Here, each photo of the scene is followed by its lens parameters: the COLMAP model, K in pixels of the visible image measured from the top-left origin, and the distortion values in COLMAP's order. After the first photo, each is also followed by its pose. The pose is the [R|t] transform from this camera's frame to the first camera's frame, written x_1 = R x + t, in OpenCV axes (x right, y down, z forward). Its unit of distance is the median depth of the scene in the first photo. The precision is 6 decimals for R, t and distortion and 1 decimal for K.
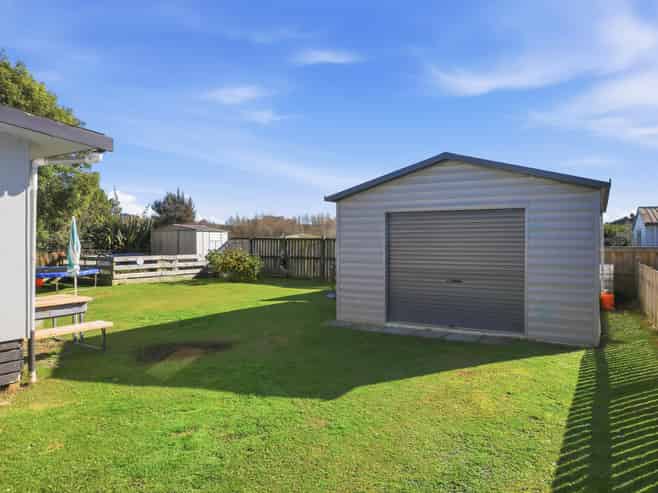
lens RADIAL K [[388.3, 0, 329.0], [0, 388.3, 246.5], [0, 0, 1]] dist [-0.001853, -0.000060]
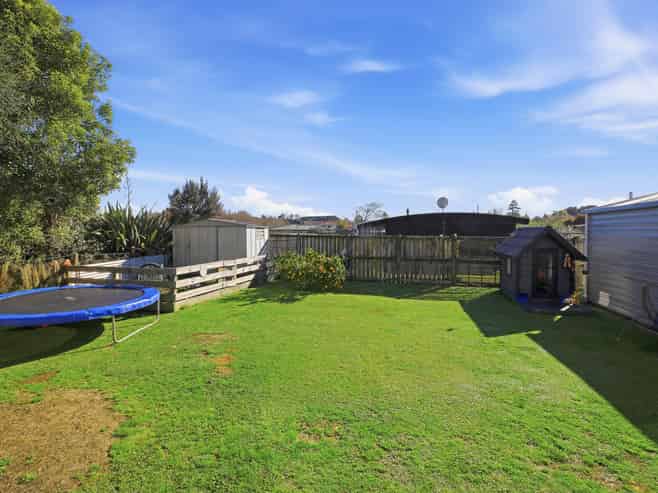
lens RADIAL K [[327.6, 0, 330.0], [0, 327.6, 229.4], [0, 0, 1]] dist [0.026705, 0.000168]
pose [[0.974544, -0.000493, 0.224195, -0.334514], [0.006452, 0.999645, -0.025845, -0.017624], [-0.224102, 0.026633, 0.974202, 0.306395]]
